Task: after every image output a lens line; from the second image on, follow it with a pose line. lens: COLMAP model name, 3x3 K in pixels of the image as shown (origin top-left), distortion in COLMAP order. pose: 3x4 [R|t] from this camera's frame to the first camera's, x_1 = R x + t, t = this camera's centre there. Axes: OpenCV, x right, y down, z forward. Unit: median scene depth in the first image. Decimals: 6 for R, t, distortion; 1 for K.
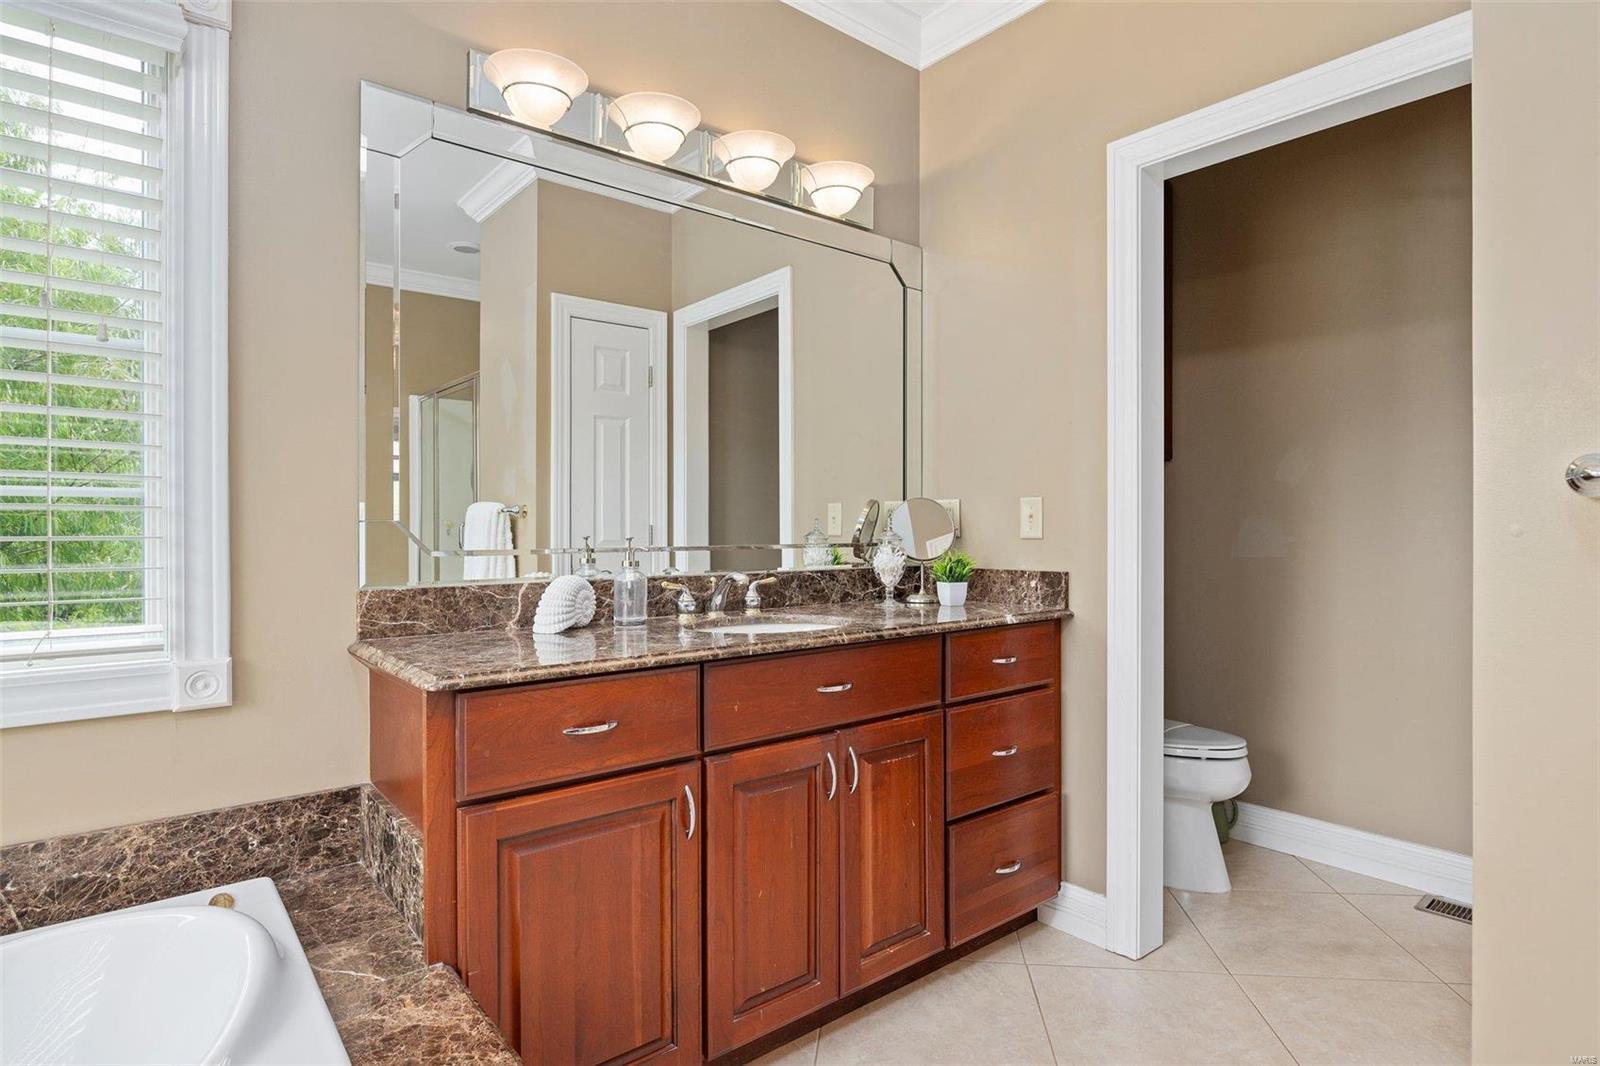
lens RADIAL K [[848.7, 0, 805.3], [0, 848.7, 523.9], [0, 0, 1]] dist [-0.021757, 0.002264]
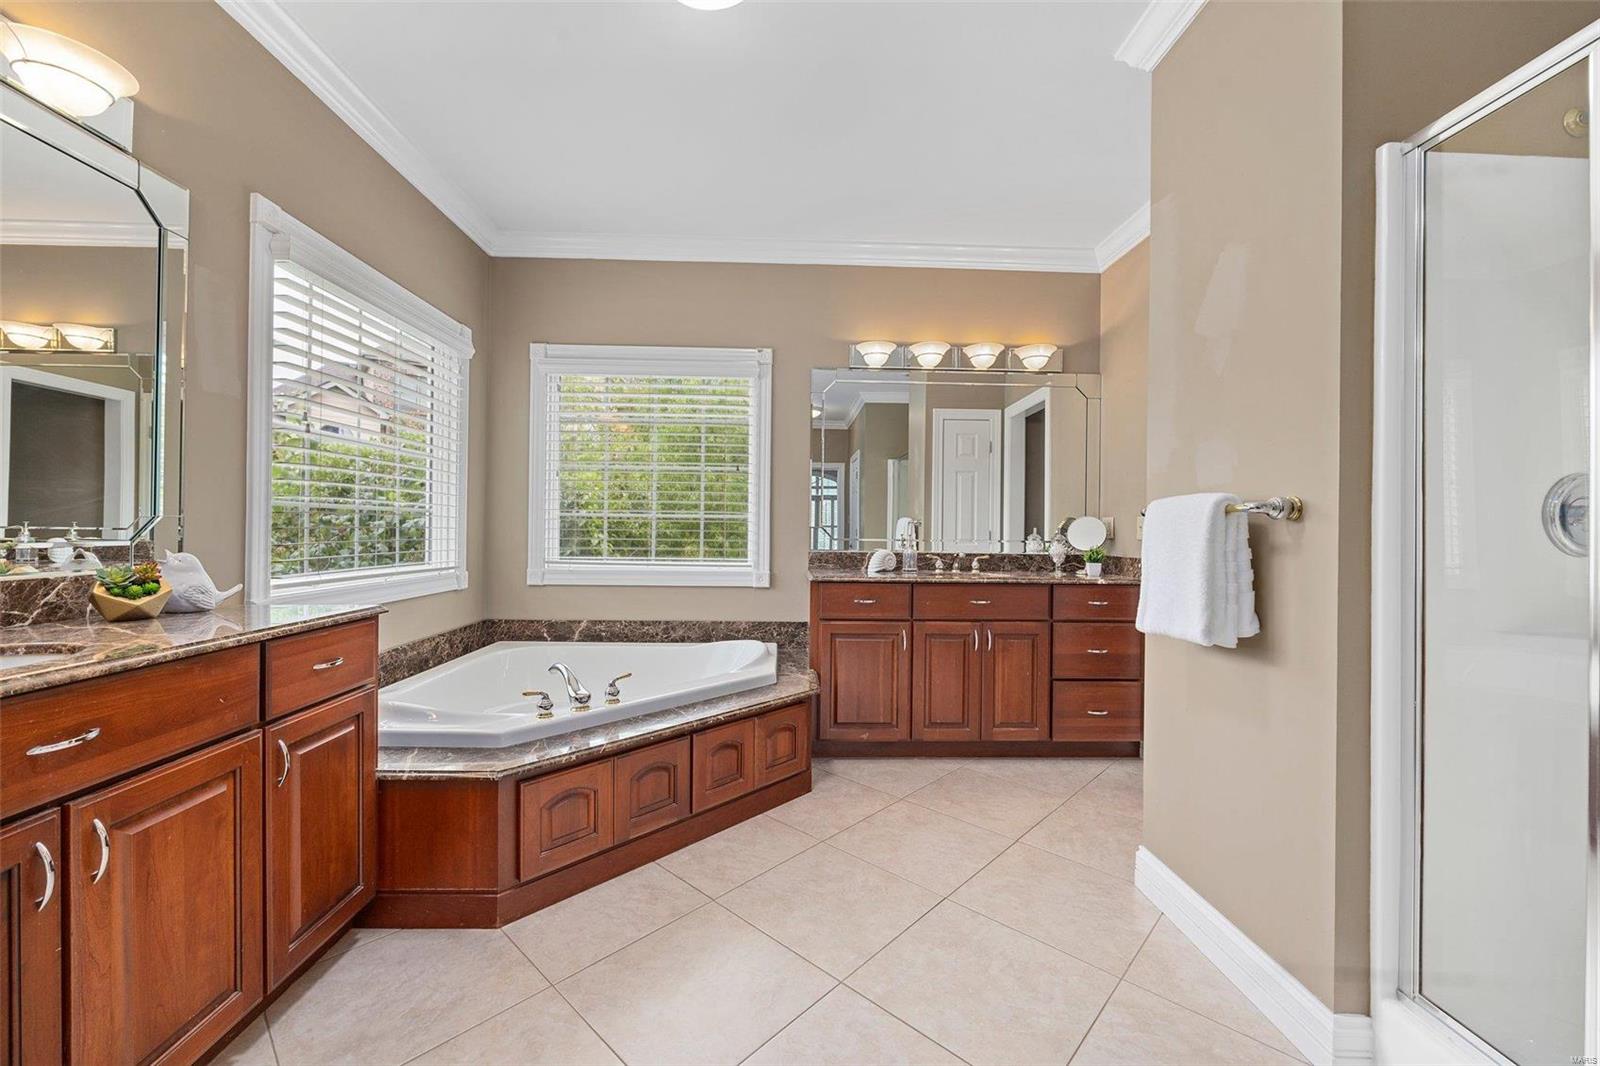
lens RADIAL K [[646.4, 0, 801.2], [0, 646.4, 527.9], [0, 0, 1]] dist [-0.001718, -0.000175]
pose [[0.787802, 0.009583, -0.615854, 0.658635], [-0.012376, 0.999923, -0.000273, 0.001164], [0.615804, 0.007837, 0.787861, -0.601522]]
